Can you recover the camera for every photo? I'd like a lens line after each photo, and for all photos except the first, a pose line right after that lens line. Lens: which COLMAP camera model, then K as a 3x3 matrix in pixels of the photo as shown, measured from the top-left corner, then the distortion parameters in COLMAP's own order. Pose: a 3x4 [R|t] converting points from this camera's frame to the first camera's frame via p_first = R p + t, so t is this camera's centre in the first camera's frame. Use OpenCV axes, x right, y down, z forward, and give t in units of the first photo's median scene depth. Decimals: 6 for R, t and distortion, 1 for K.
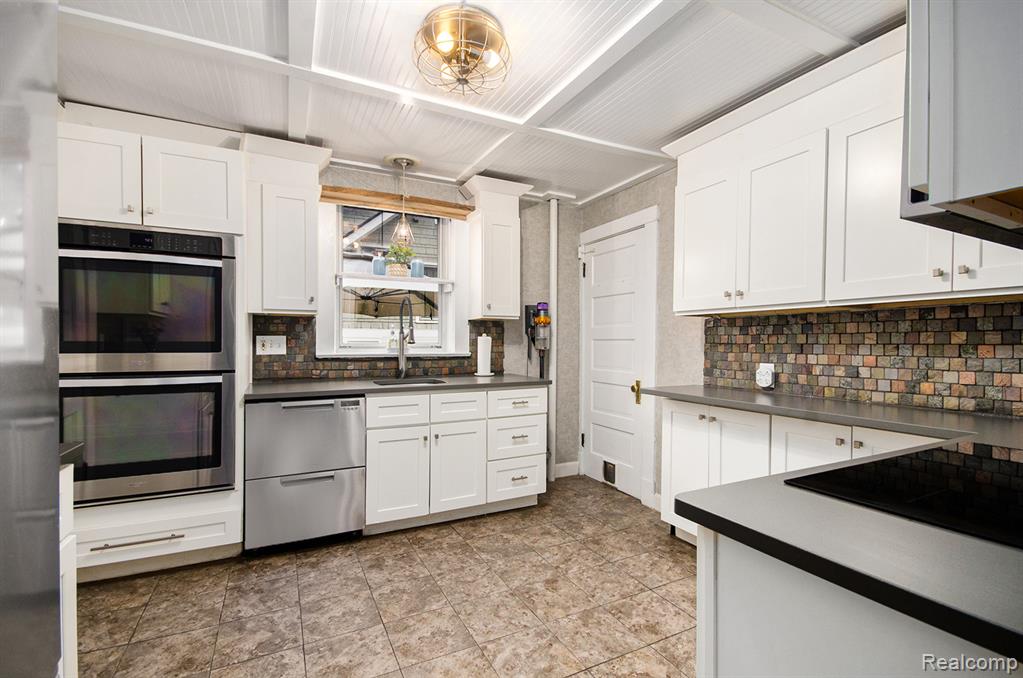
lens RADIAL K [[449.1, 0, 520.9], [0, 449.1, 333.9], [0, 0, 1]] dist [-0.005153, -0.000539]
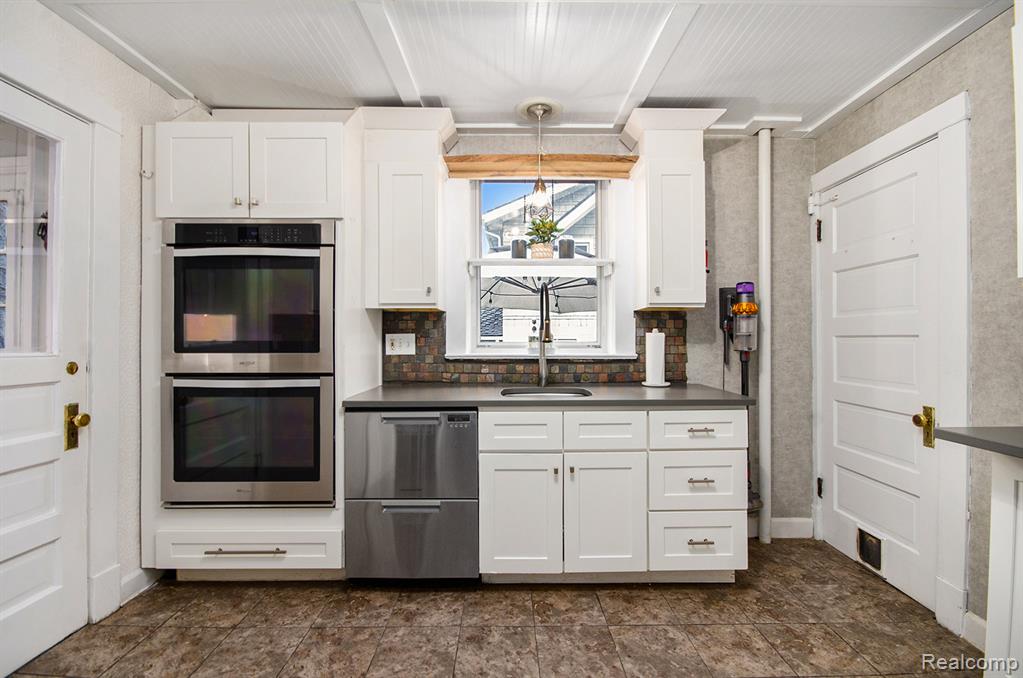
lens RADIAL K [[449.1, 0, 520.9], [0, 449.1, 333.9], [0, 0, 1]] dist [-0.005153, -0.000539]
pose [[0.888216, -0.007940, -0.459357, 0.065417], [0.009987, 0.999948, 0.002027, 0.004540], [0.459317, -0.006388, 0.888250, 0.270458]]
